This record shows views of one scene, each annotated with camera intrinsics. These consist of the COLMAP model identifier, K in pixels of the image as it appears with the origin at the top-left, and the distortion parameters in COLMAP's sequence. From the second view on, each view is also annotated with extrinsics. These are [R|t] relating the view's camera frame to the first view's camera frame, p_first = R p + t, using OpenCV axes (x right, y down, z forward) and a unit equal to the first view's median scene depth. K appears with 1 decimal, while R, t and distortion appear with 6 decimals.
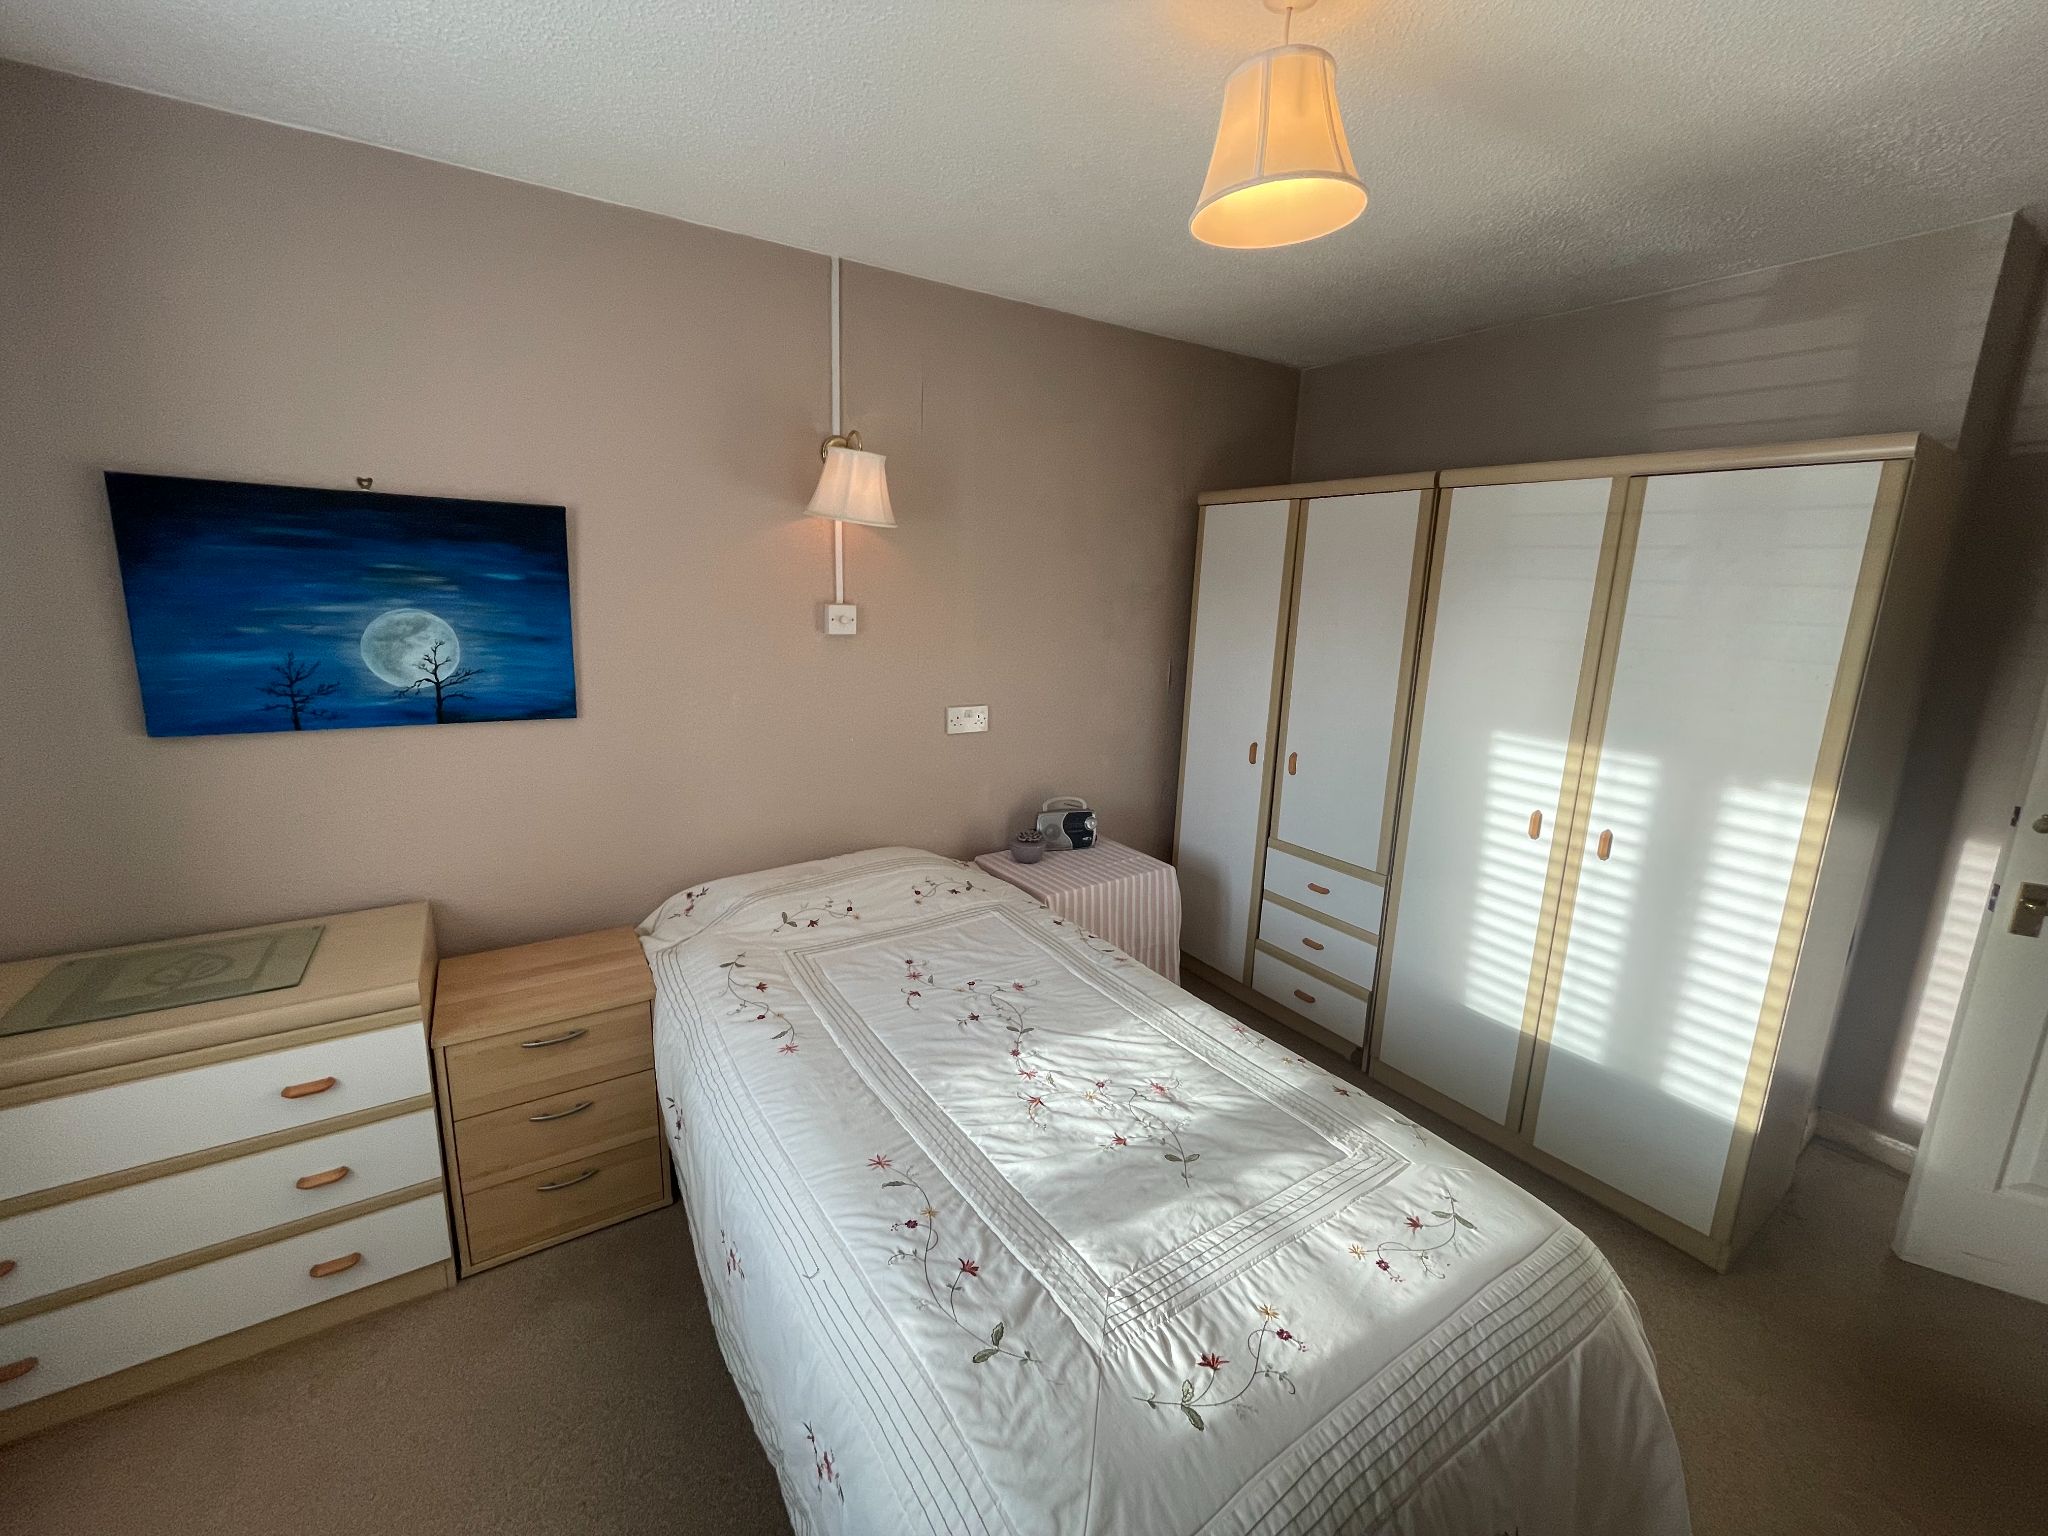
lens RADIAL K [[840.7, 0, 1007.5], [0, 840.7, 754.6], [0, 0, 1]] dist [-0.001816, -0.000535]
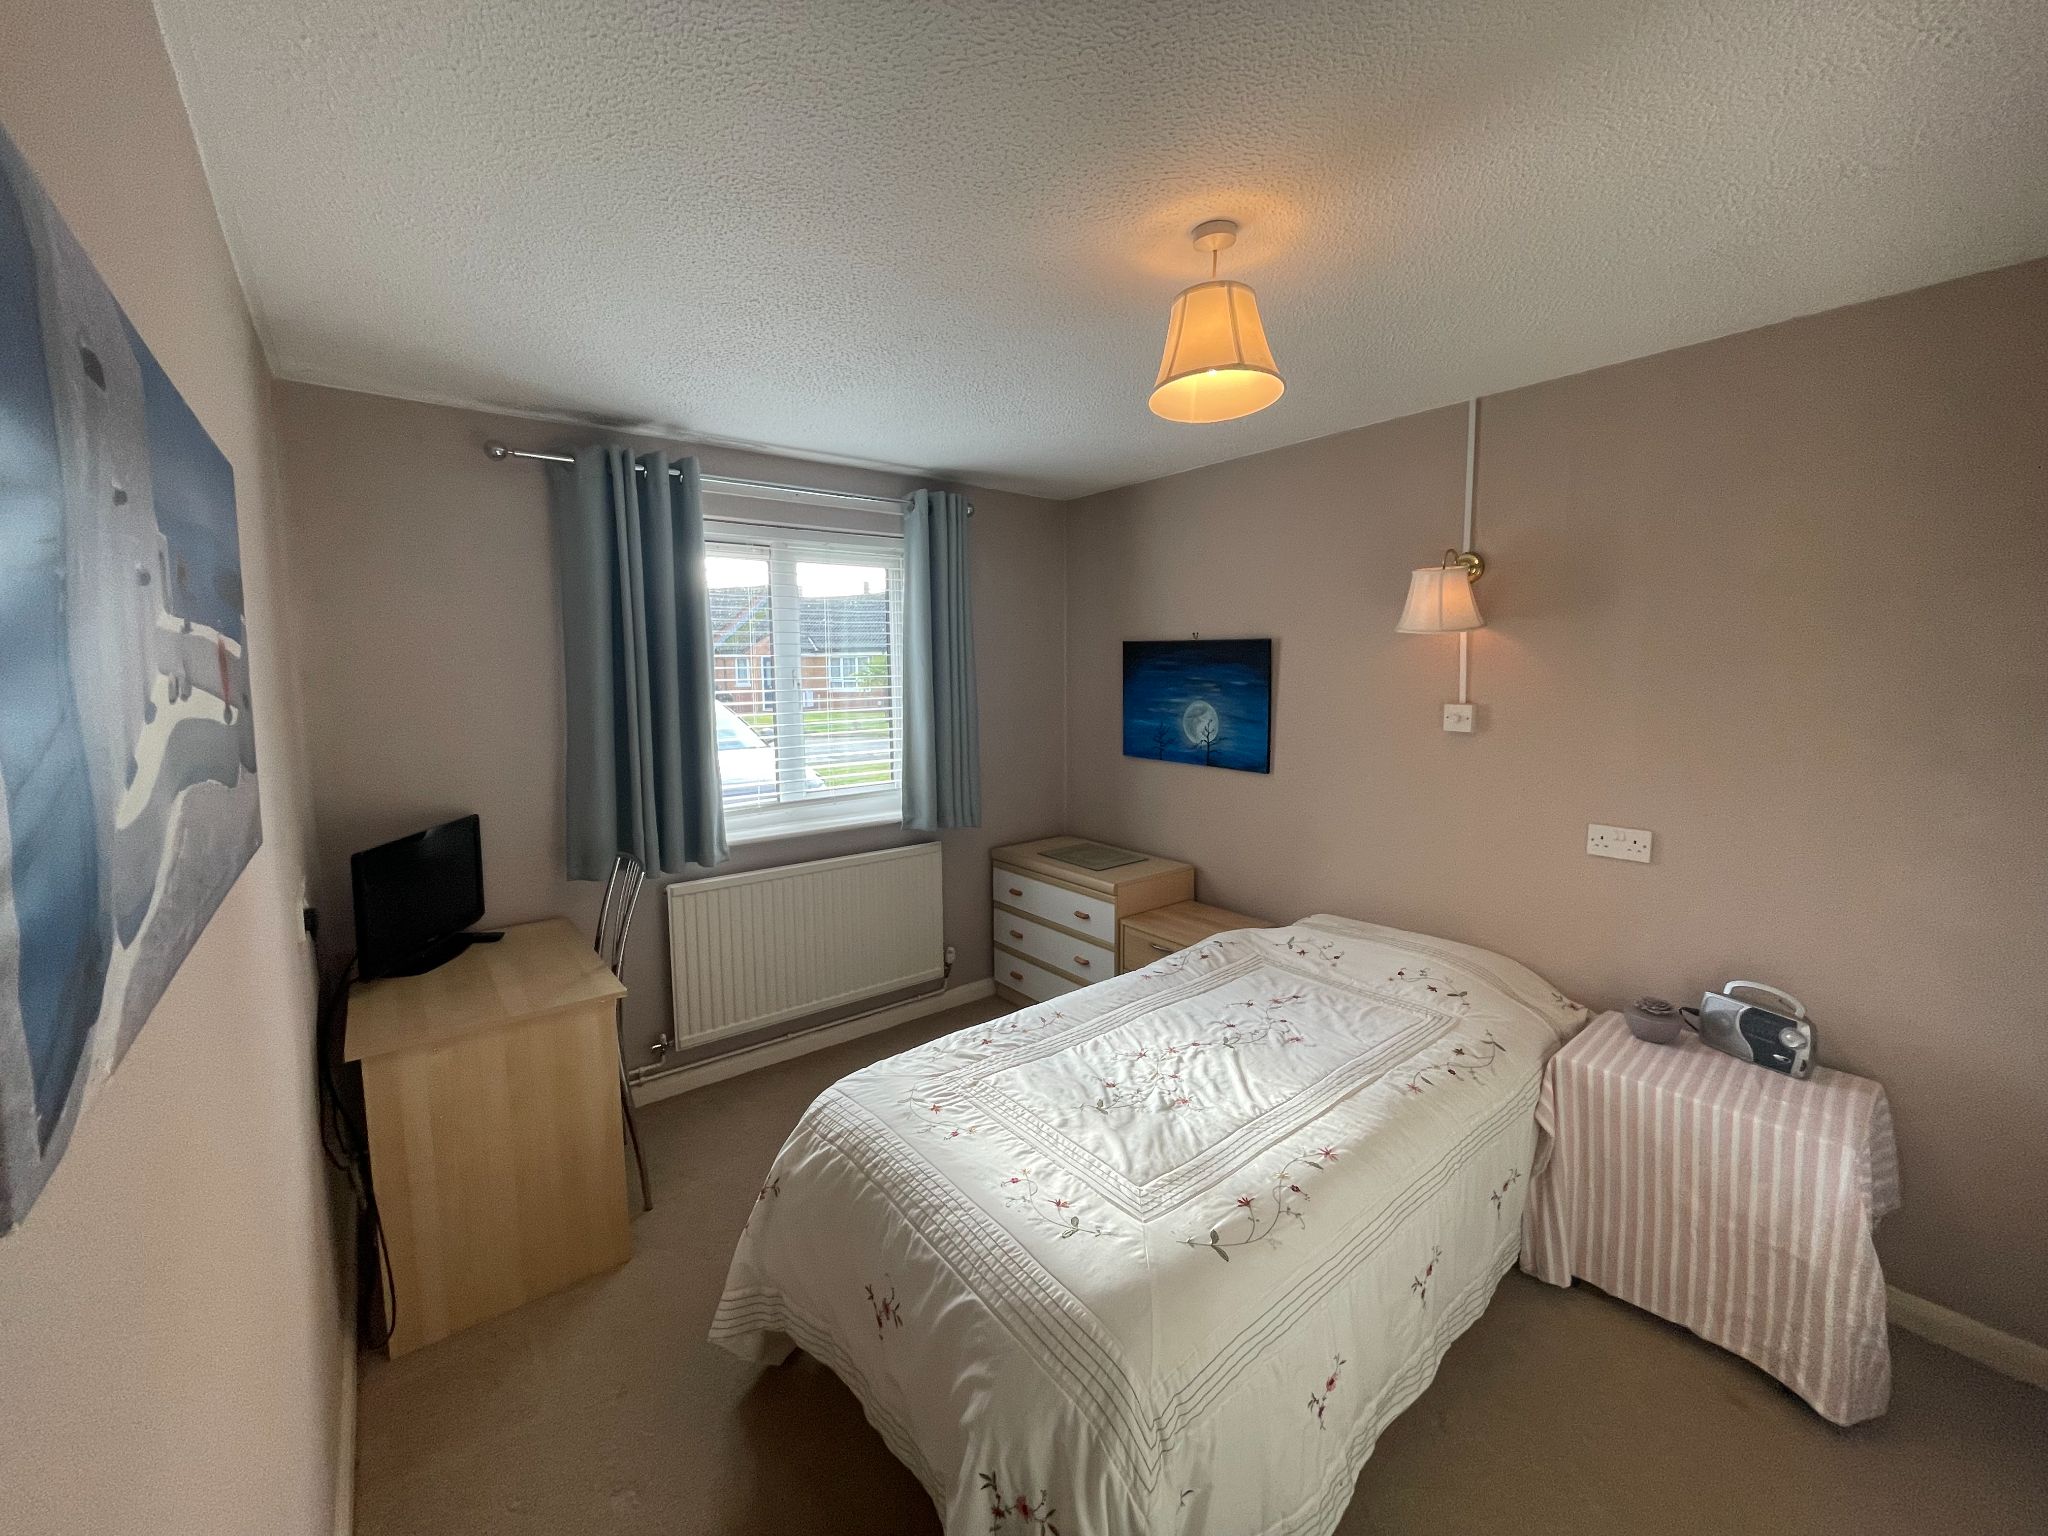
lens RADIAL K [[840.7, 0, 1007.5], [0, 840.7, 754.6], [0, 0, 1]] dist [-0.001816, -0.000535]
pose [[0.060650, 0.072809, -0.995500, 1.031229], [-0.193937, 0.979190, 0.059801, -0.082820], [0.979137, 0.189437, 0.073509, 0.450803]]
